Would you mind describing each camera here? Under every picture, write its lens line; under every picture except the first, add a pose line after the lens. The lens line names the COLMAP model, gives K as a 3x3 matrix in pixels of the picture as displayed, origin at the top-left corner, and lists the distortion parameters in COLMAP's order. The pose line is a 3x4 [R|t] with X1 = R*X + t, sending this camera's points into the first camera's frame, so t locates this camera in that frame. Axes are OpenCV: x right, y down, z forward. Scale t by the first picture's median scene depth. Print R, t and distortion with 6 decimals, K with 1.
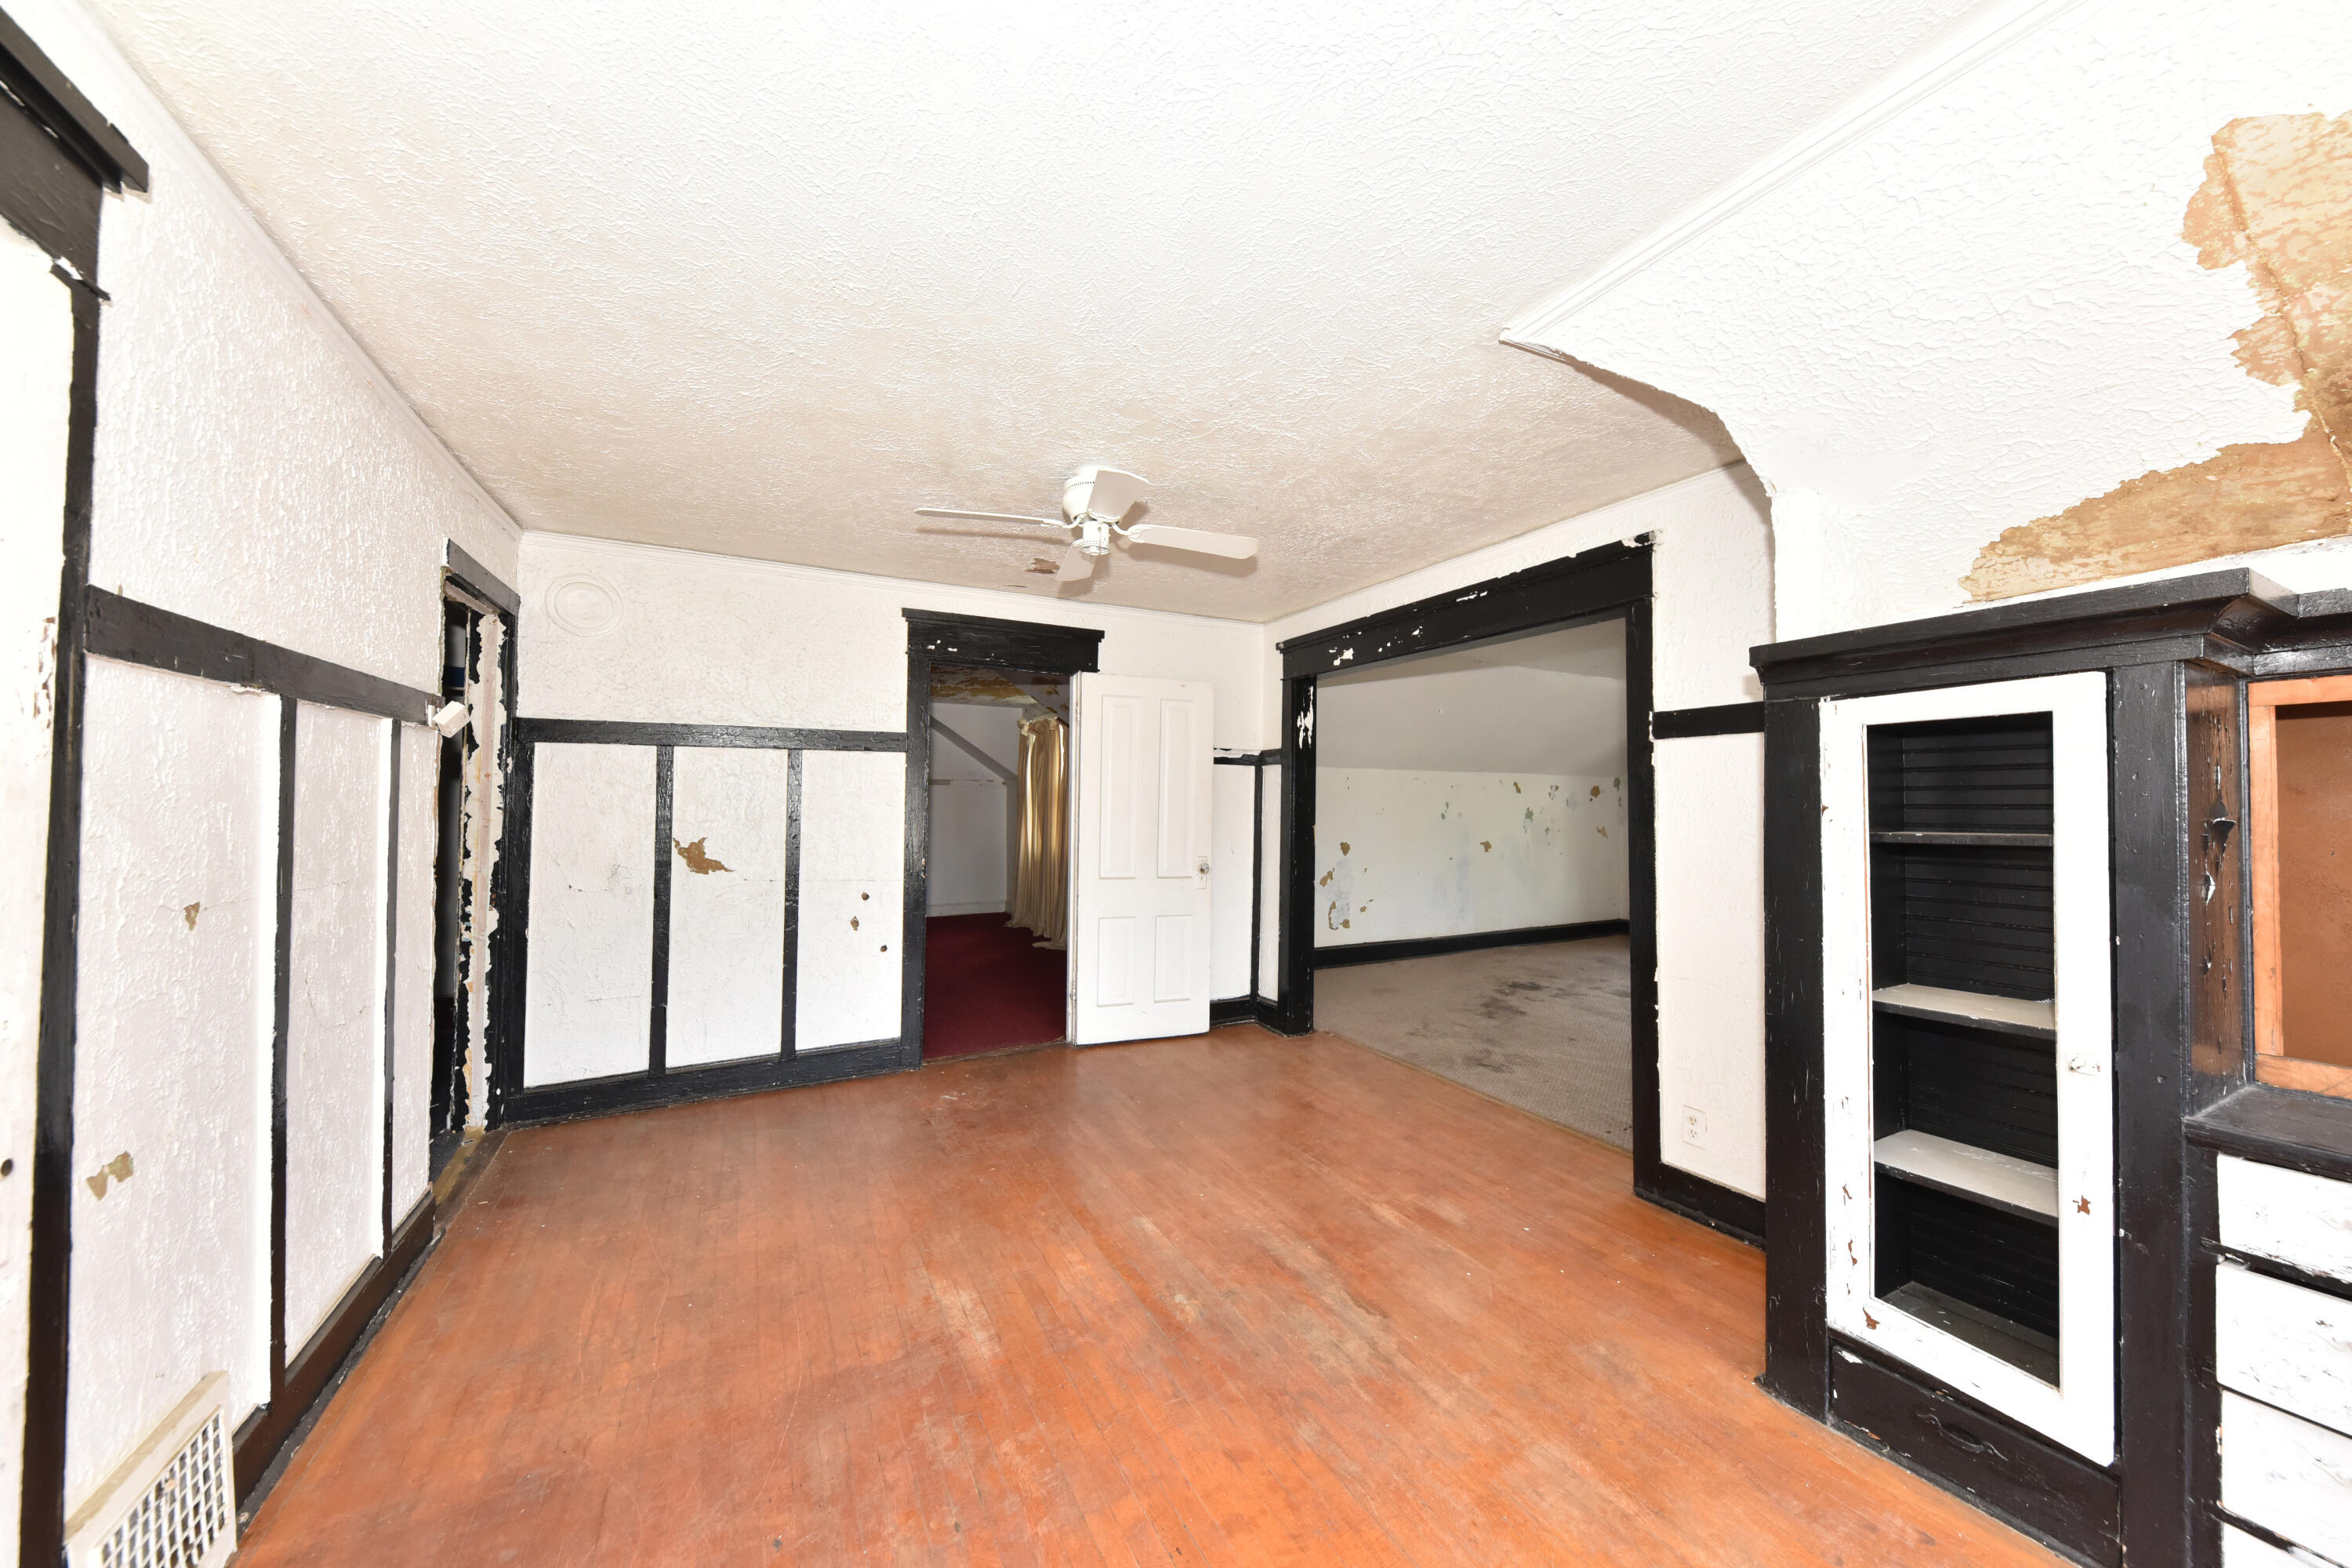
lens RADIAL K [[811.3, 0, 1186.0], [0, 811.3, 778.9], [0, 0, 1]] dist [-0.002264, -0.001889]
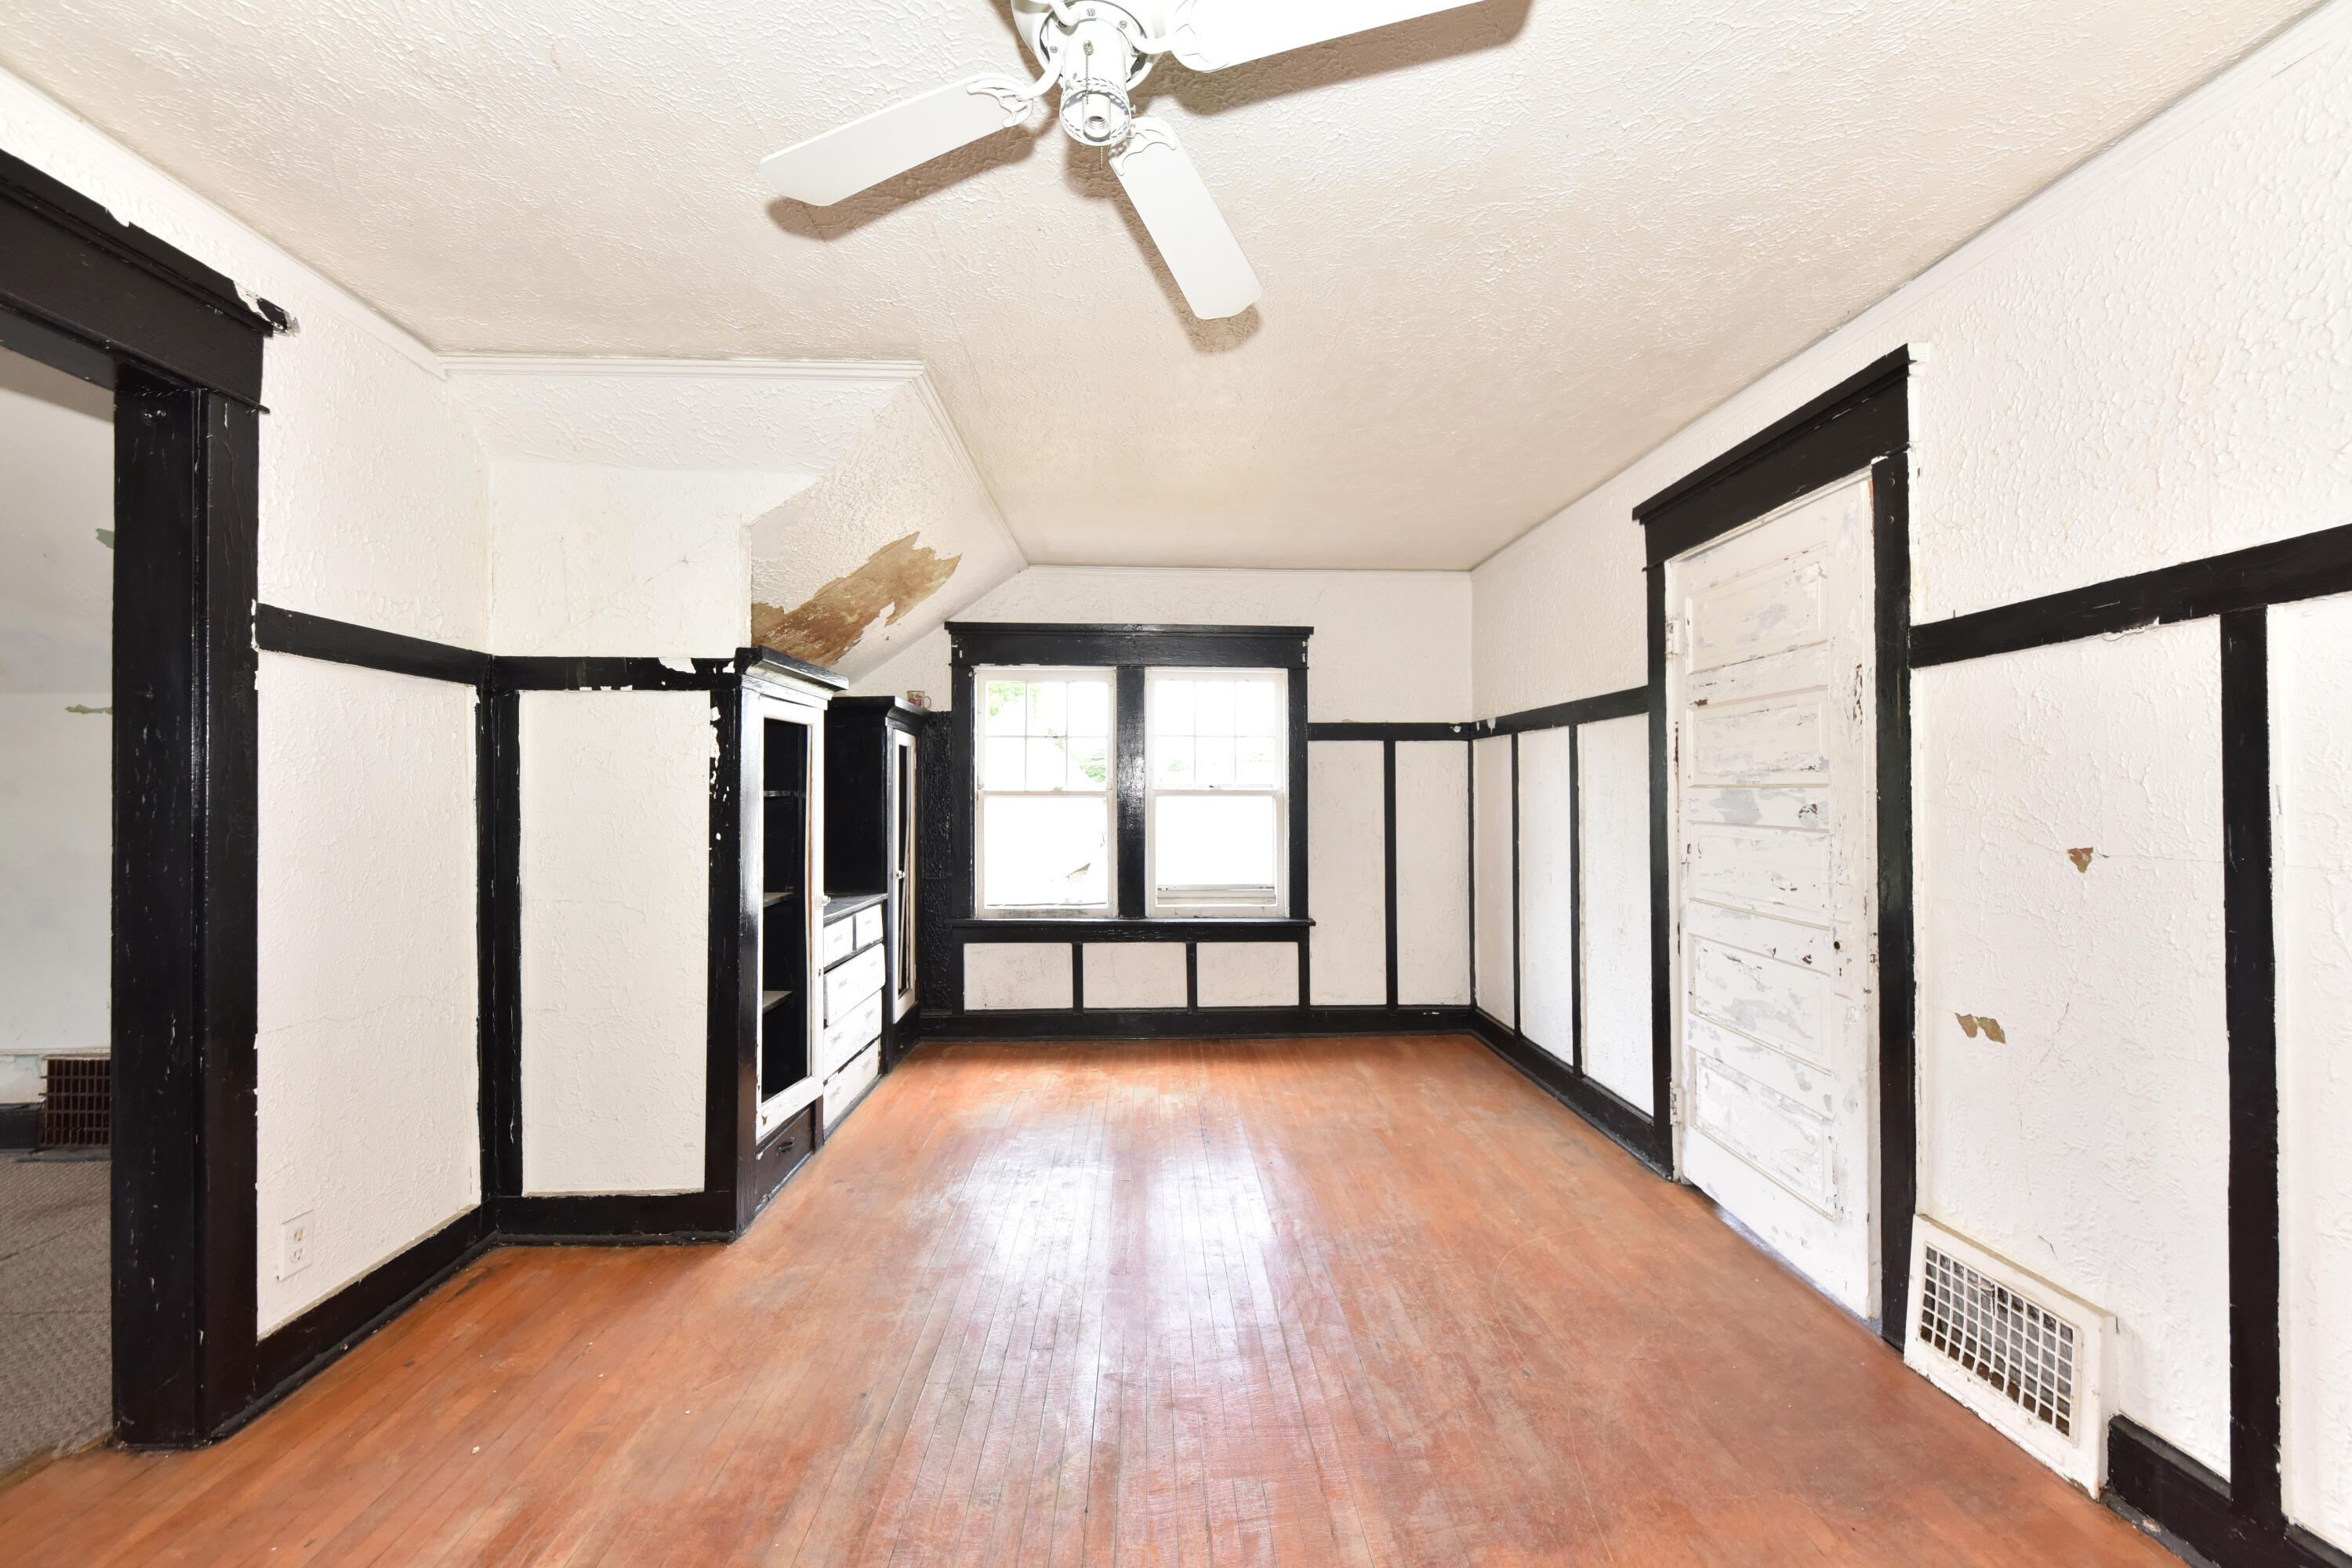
lens RADIAL K [[848.2, 0, 1193.6], [0, 848.2, 783.7], [0, 0, 1]] dist [-0.000318, -0.002359]
pose [[-0.906934, 0.005950, 0.421232, -0.314847], [-0.014906, 0.998821, -0.046202, 0.070137], [-0.421010, -0.048181, -0.905776, 1.269179]]
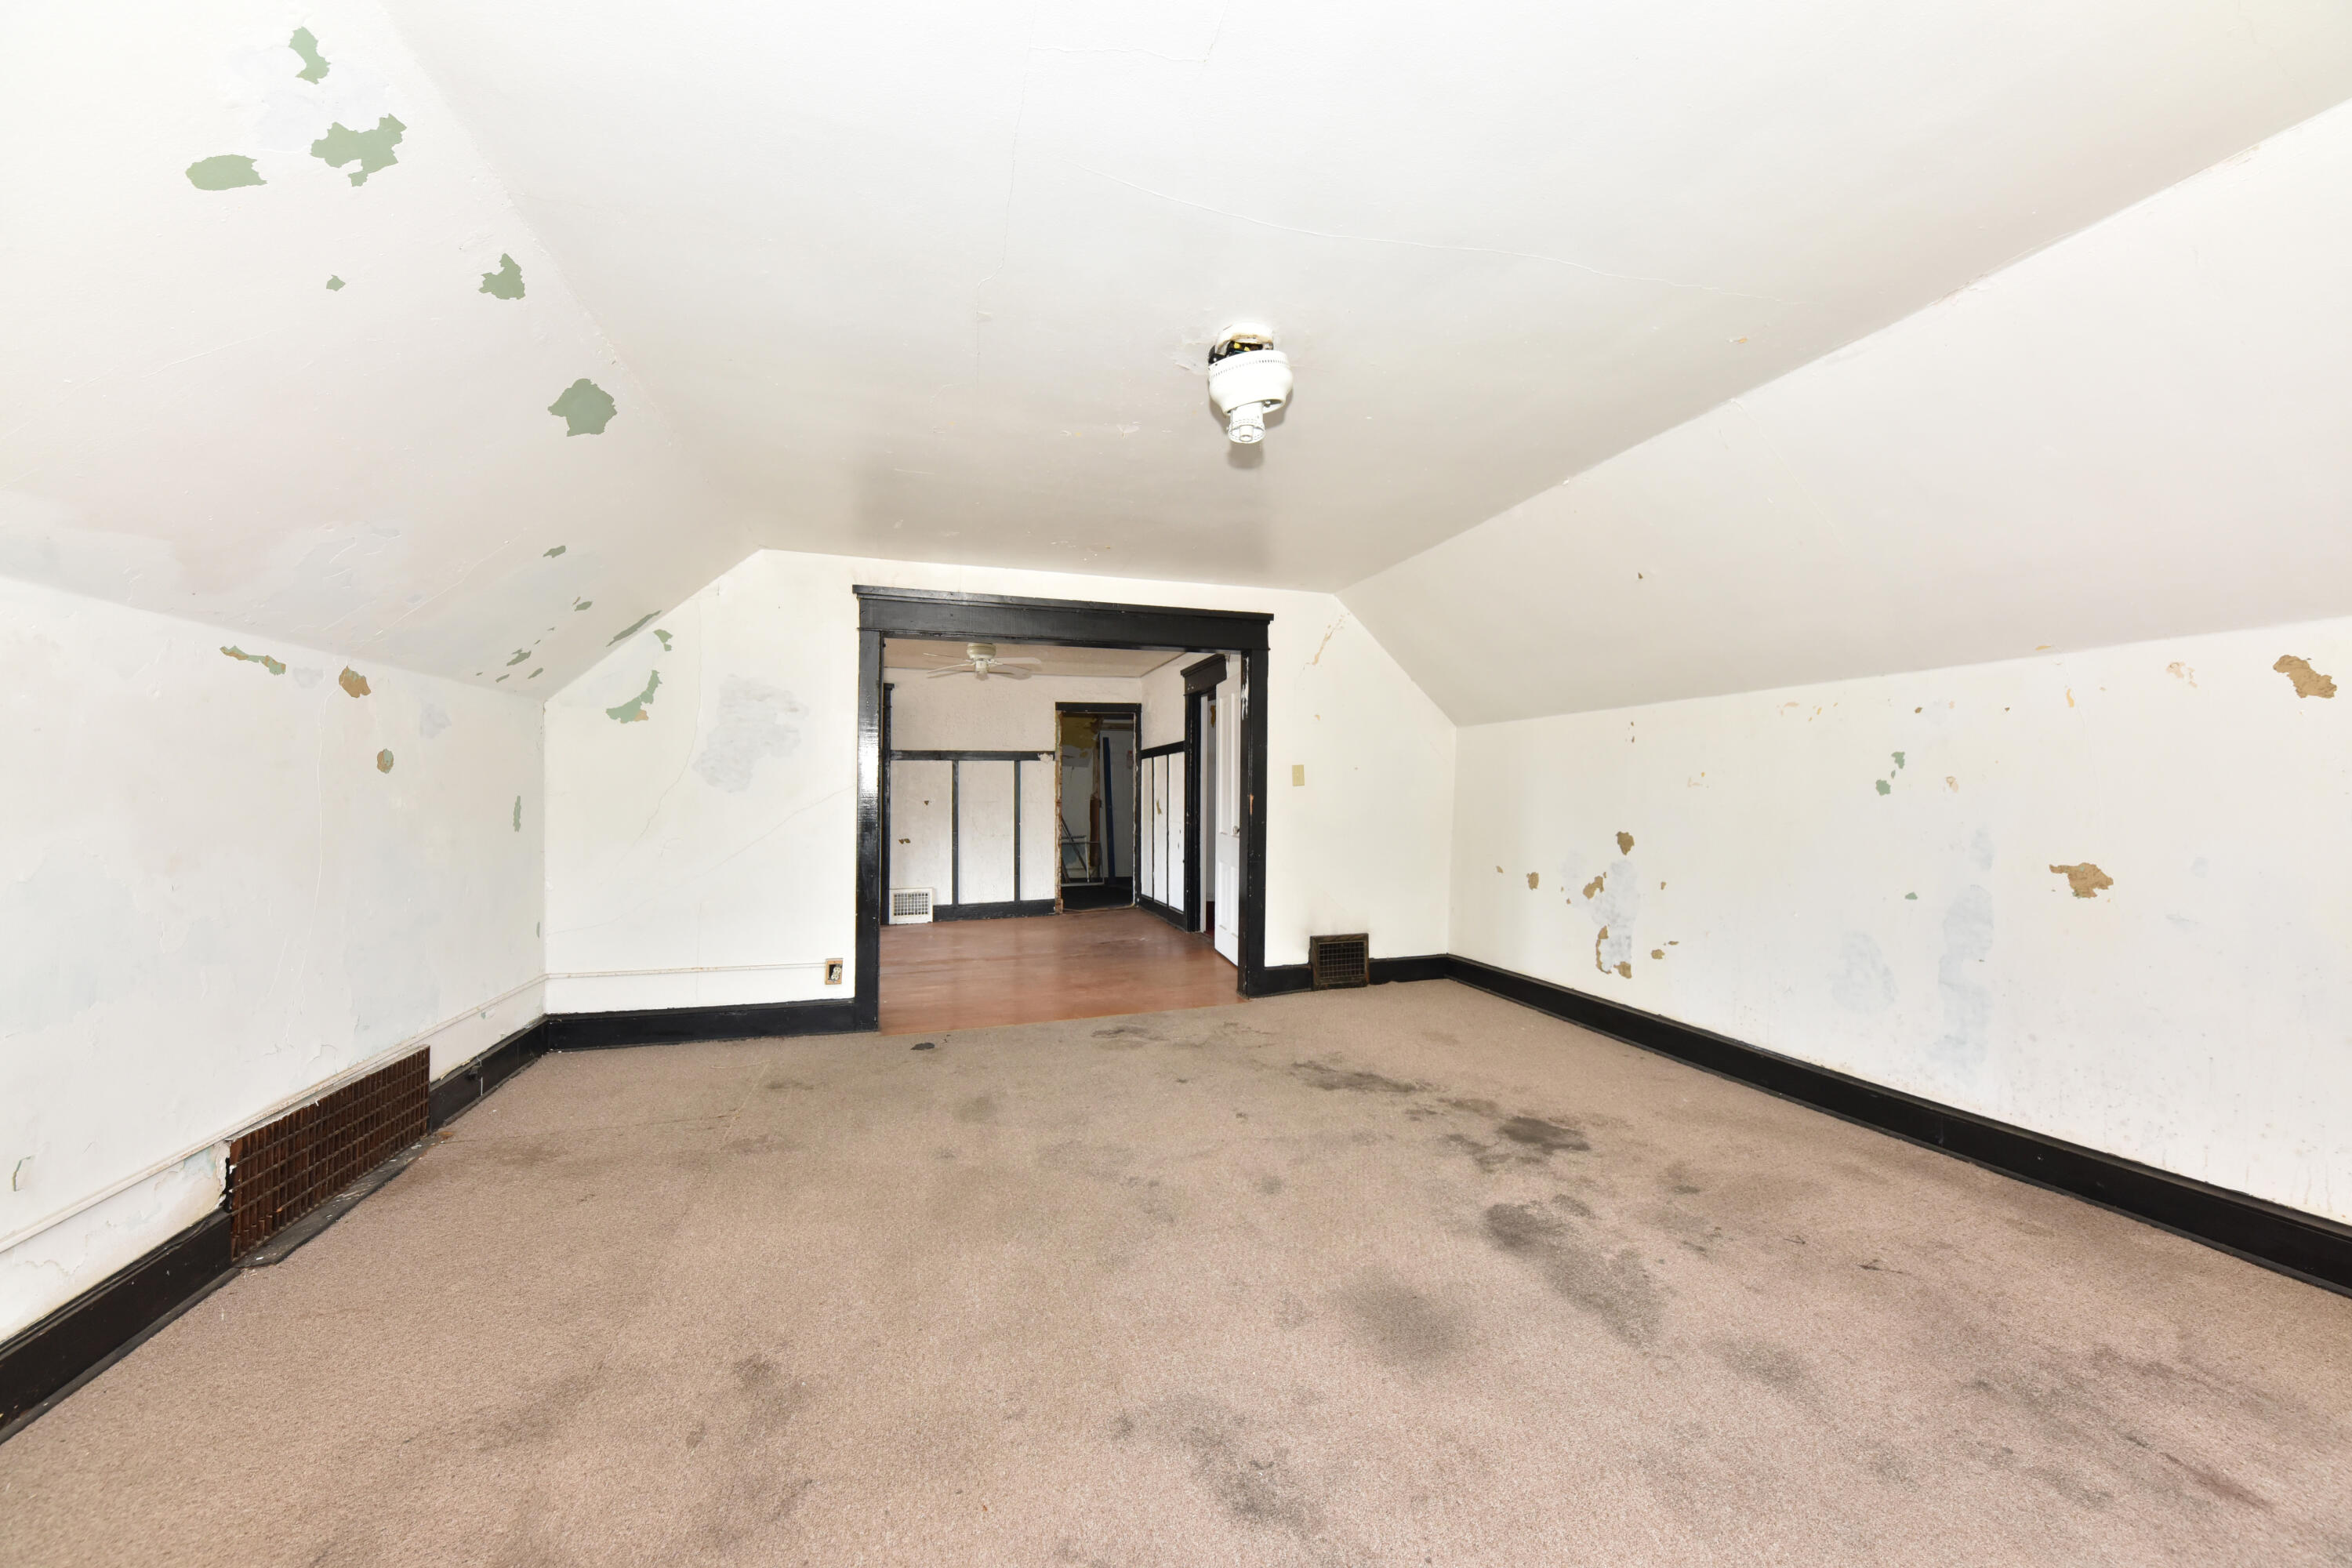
lens RADIAL K [[811.3, 0, 1188.0], [0, 811.3, 792.0], [0, 0, 1]] dist [-0.002264, -0.001889]
pose [[-0.176791, -0.005203, -0.984235, 1.979388], [0.031226, 0.999453, -0.010893, 0.107598], [0.983753, -0.032660, -0.176532, 1.879285]]
